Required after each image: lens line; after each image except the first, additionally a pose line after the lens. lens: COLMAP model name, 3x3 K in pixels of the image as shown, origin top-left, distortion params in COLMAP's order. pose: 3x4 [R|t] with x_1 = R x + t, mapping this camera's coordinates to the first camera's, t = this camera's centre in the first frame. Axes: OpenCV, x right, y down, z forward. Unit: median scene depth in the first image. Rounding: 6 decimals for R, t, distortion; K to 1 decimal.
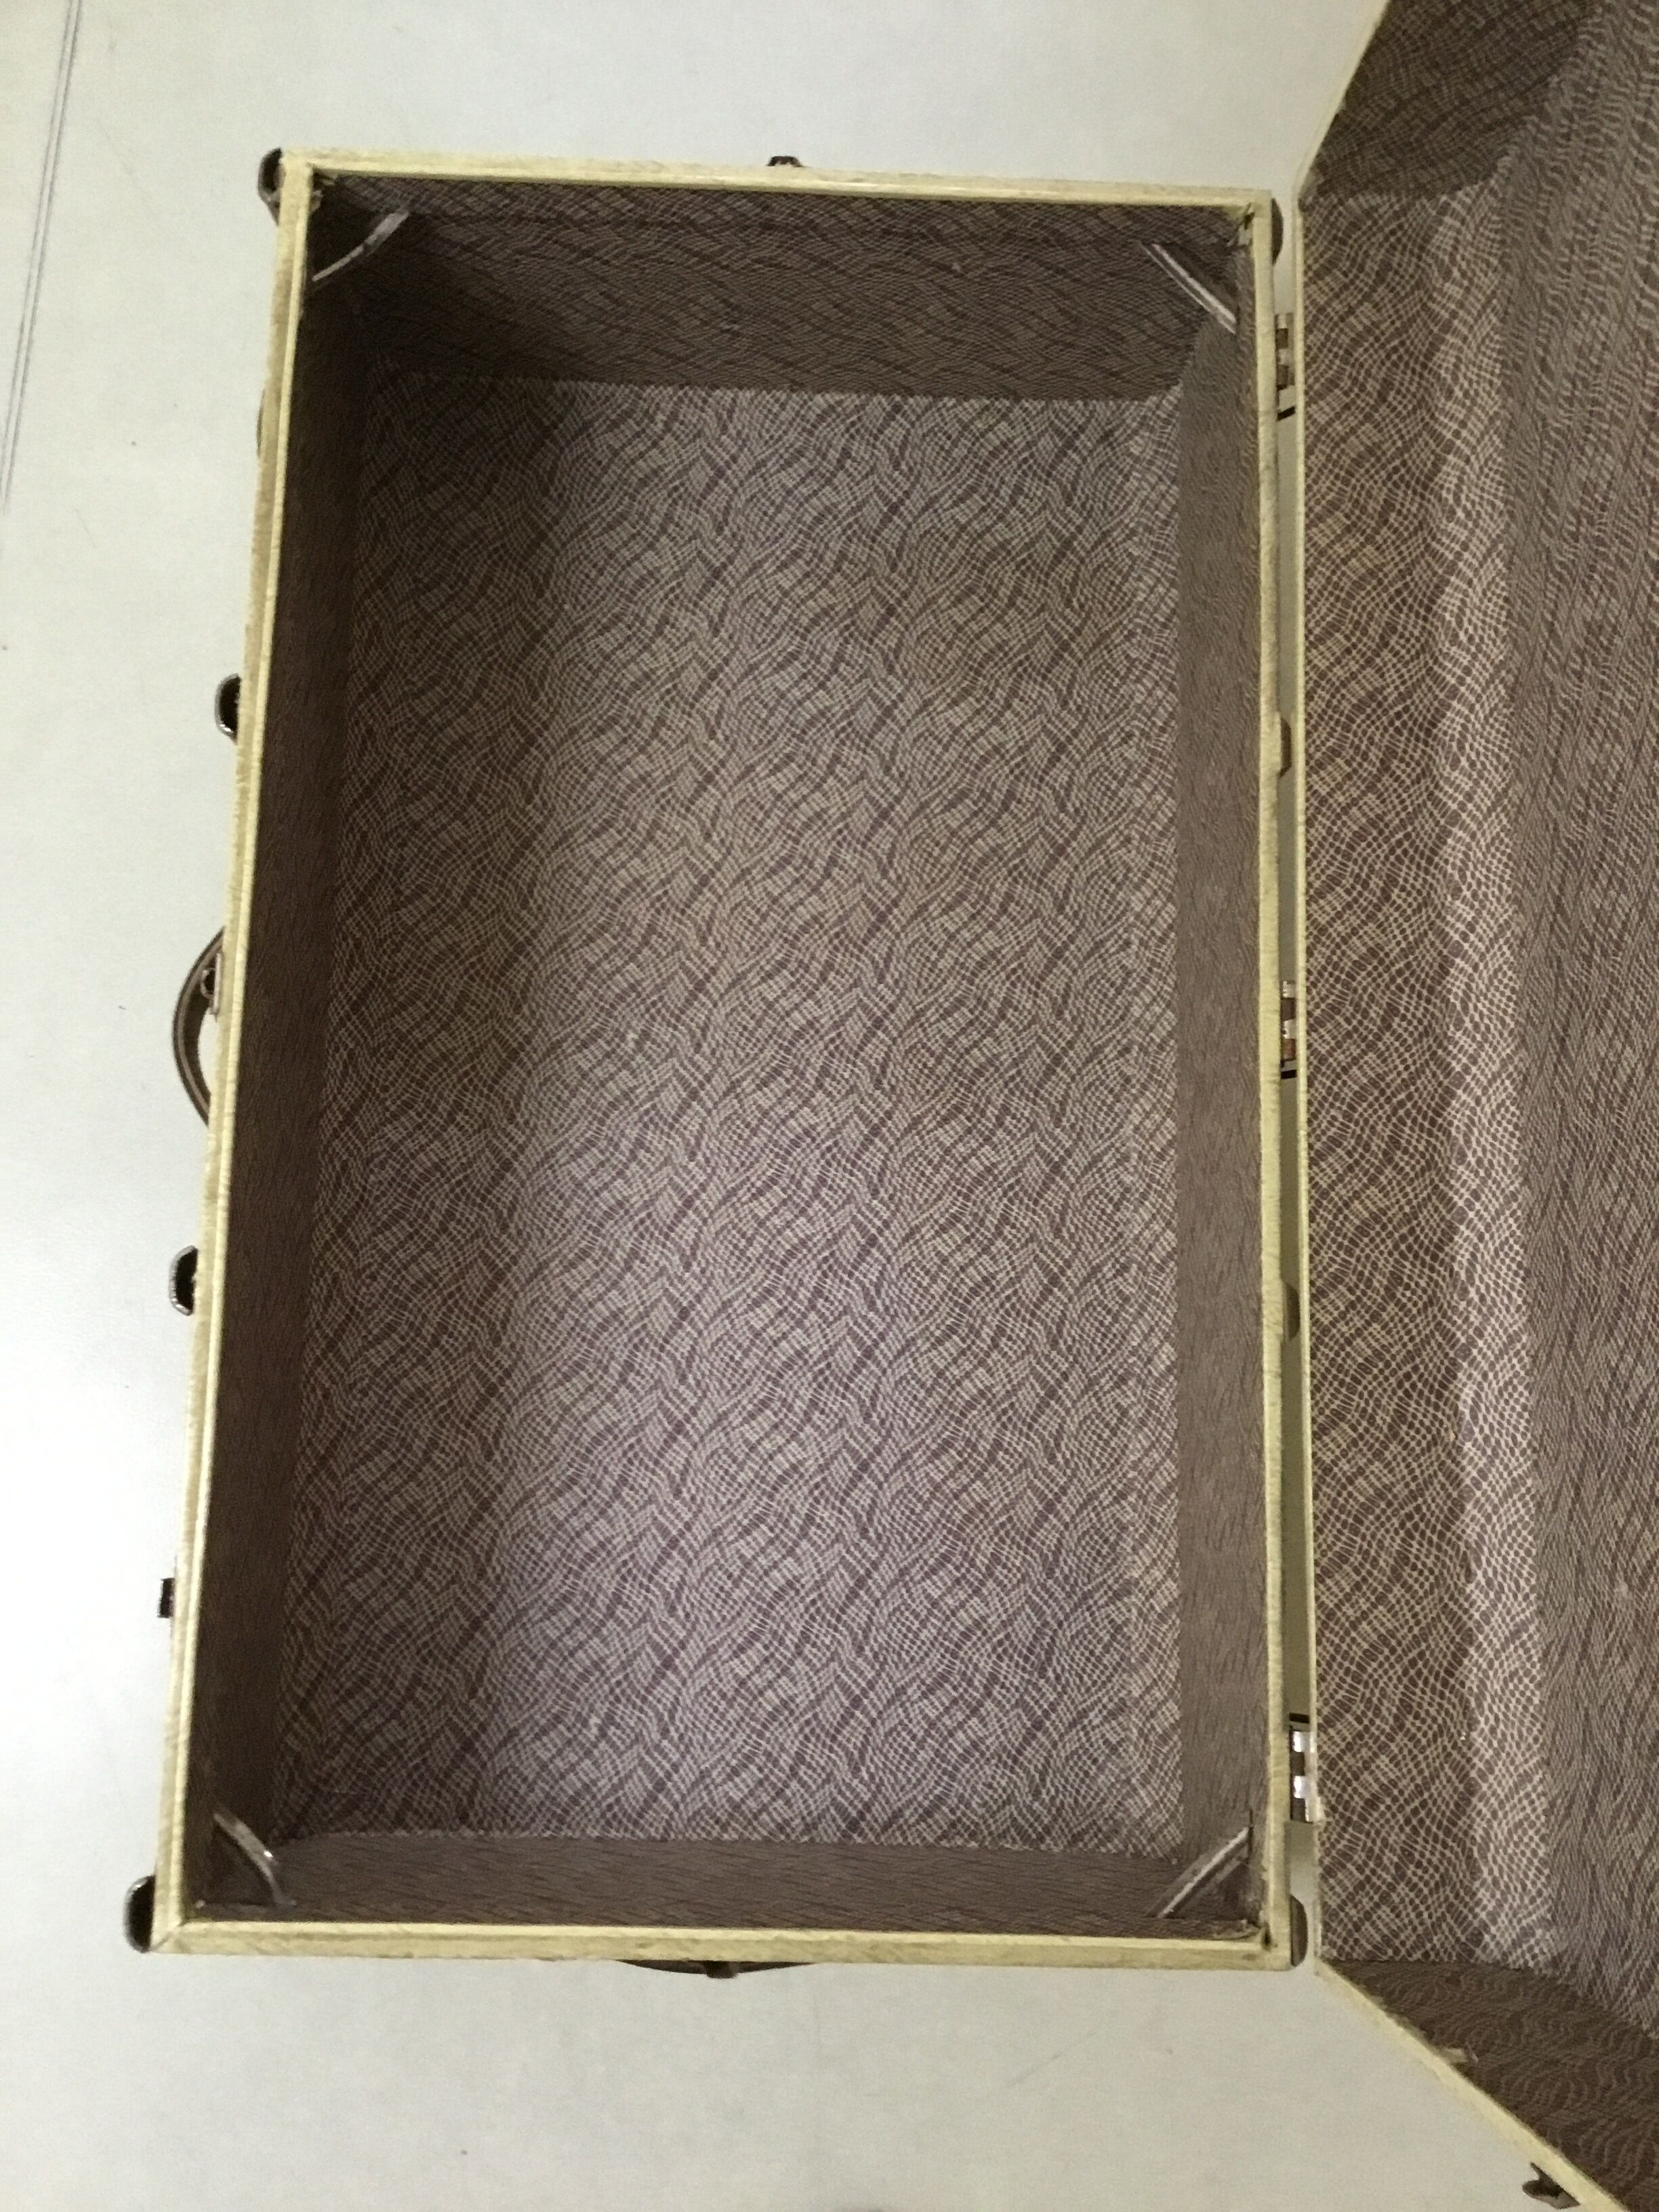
lens RADIAL K [[1979.6, 0, 829.5], [0, 1979.6, 1106.0], [0, 0, 1]] dist [0.157007, -0.320702]
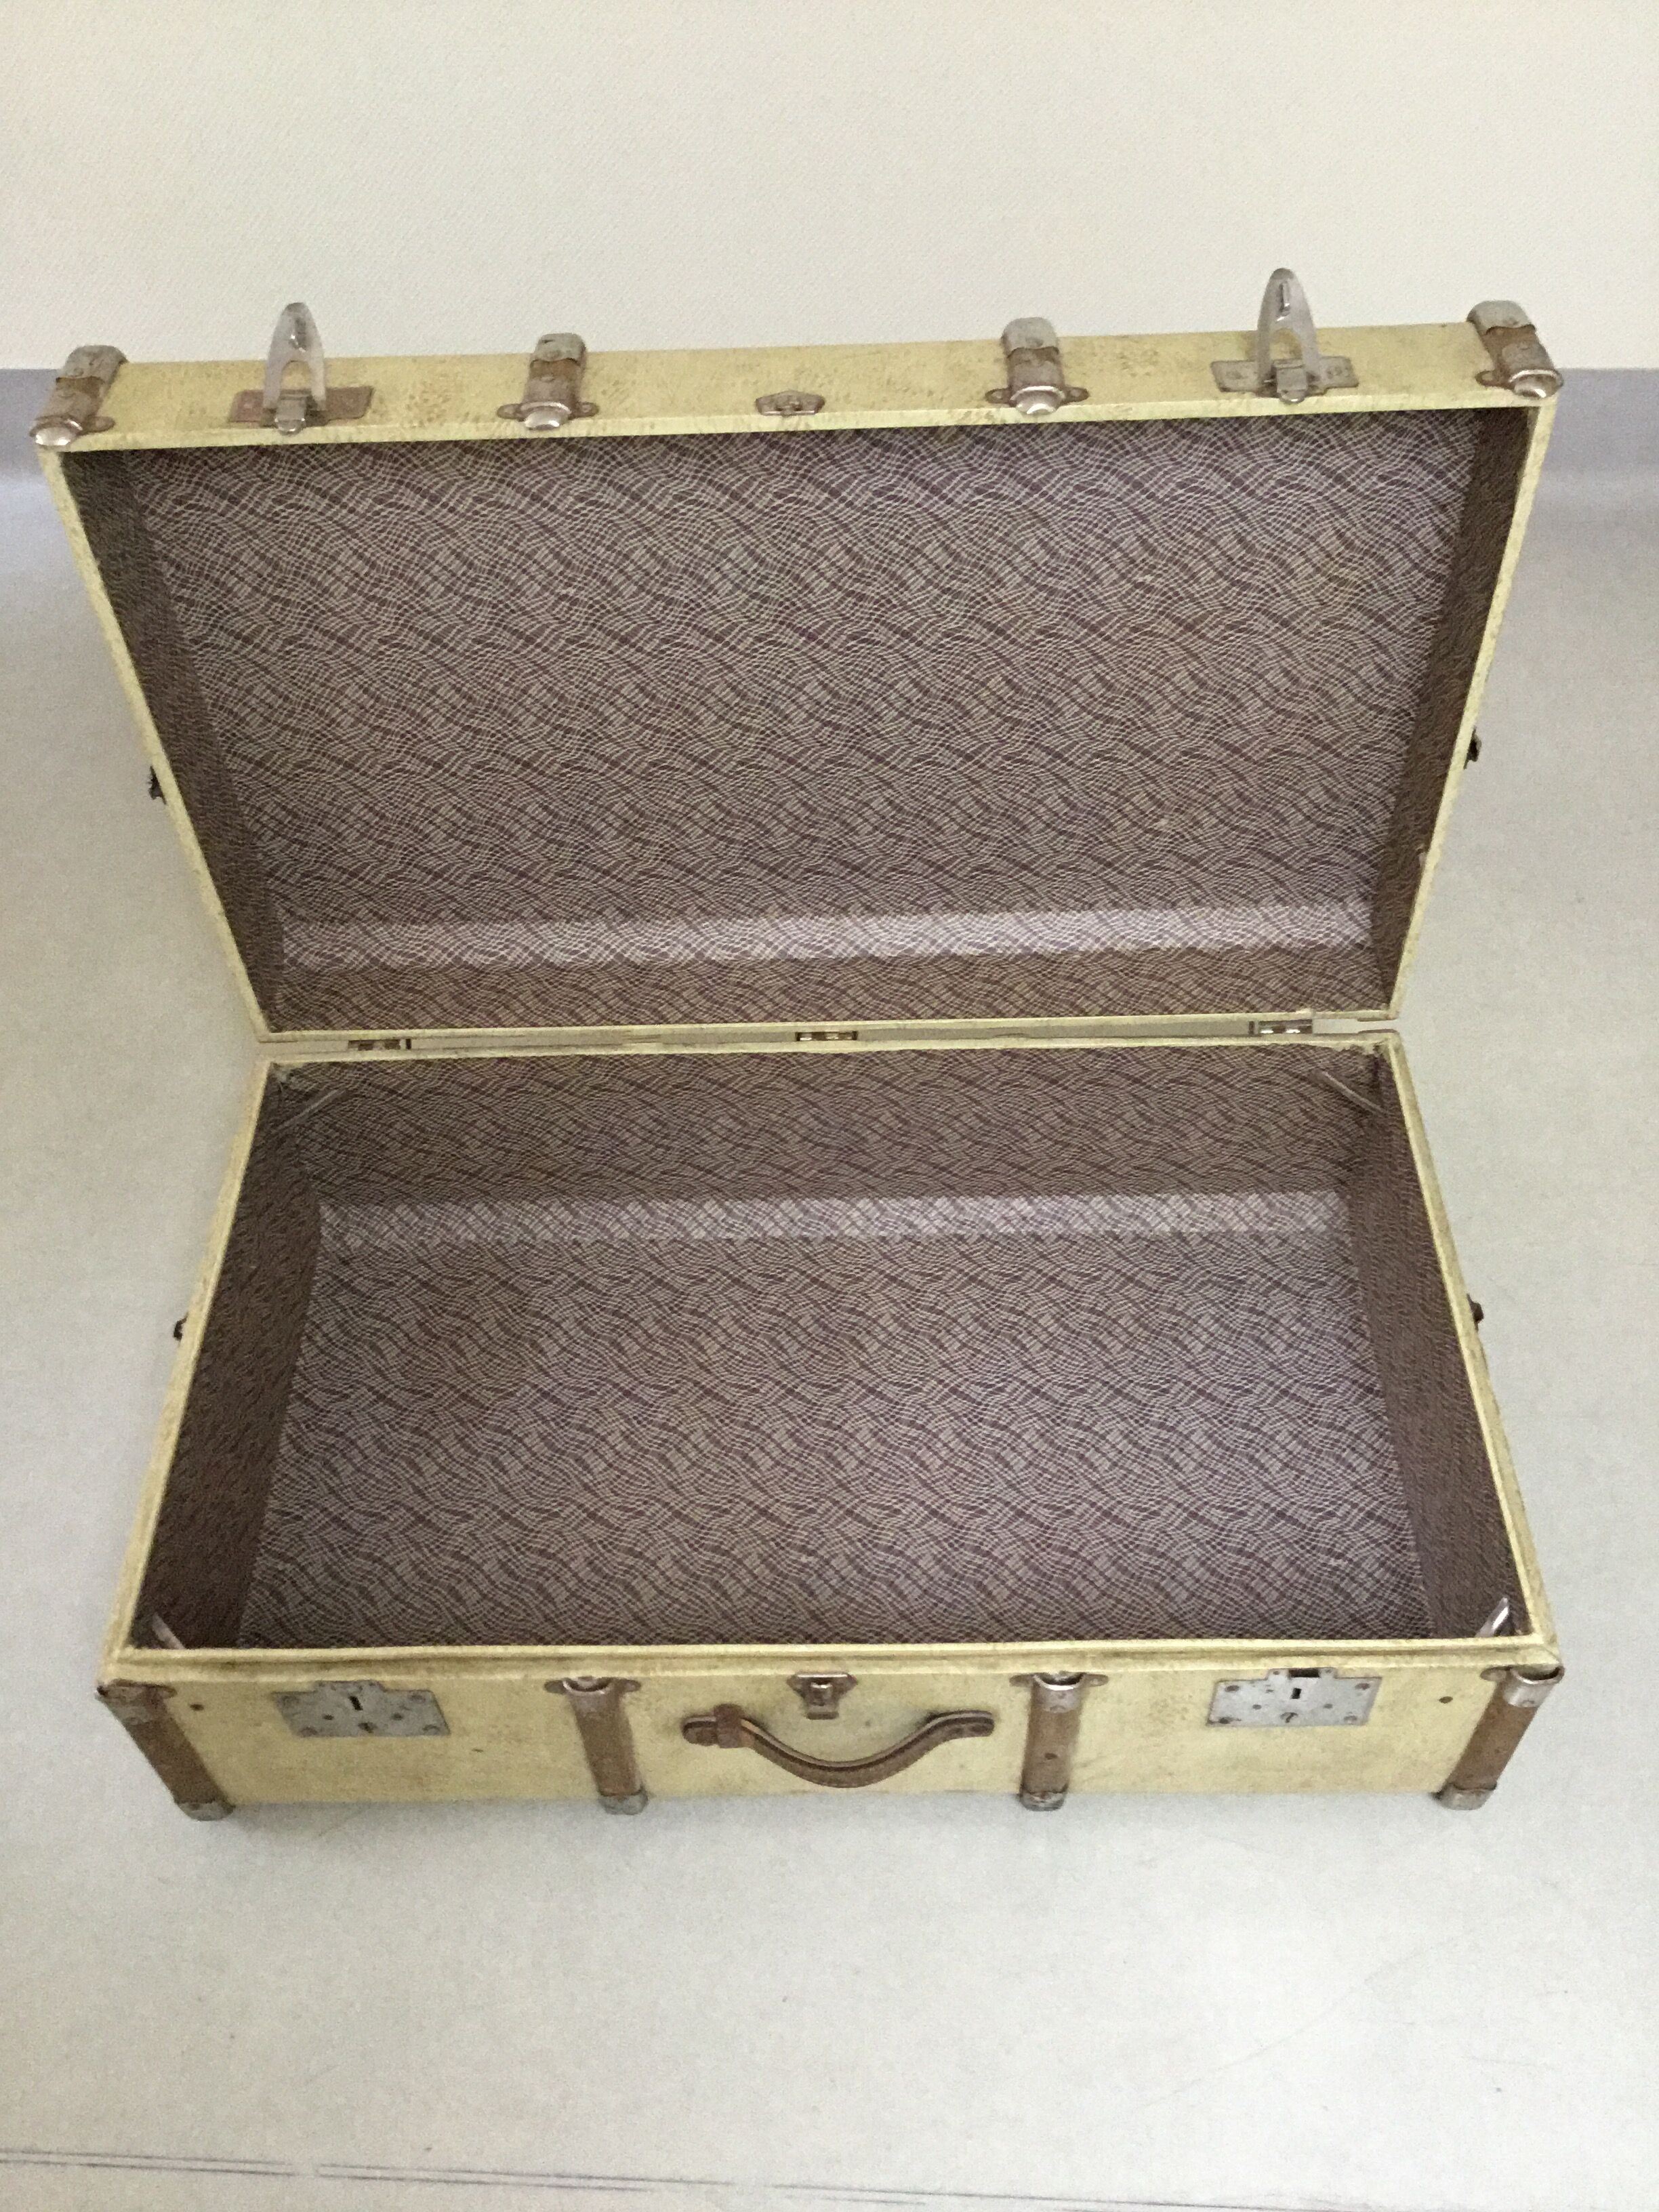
lens RADIAL K [[1979.6, 0, 829.5], [0, 1979.6, 1106.0], [0, 0, 1]] dist [0.157007, -0.320702]
pose [[-0.025965, -0.782708, 0.621848, -0.770359], [0.990972, 0.061695, 0.119033, -0.218073], [-0.131533, 0.619324, 0.774039, -0.179817]]
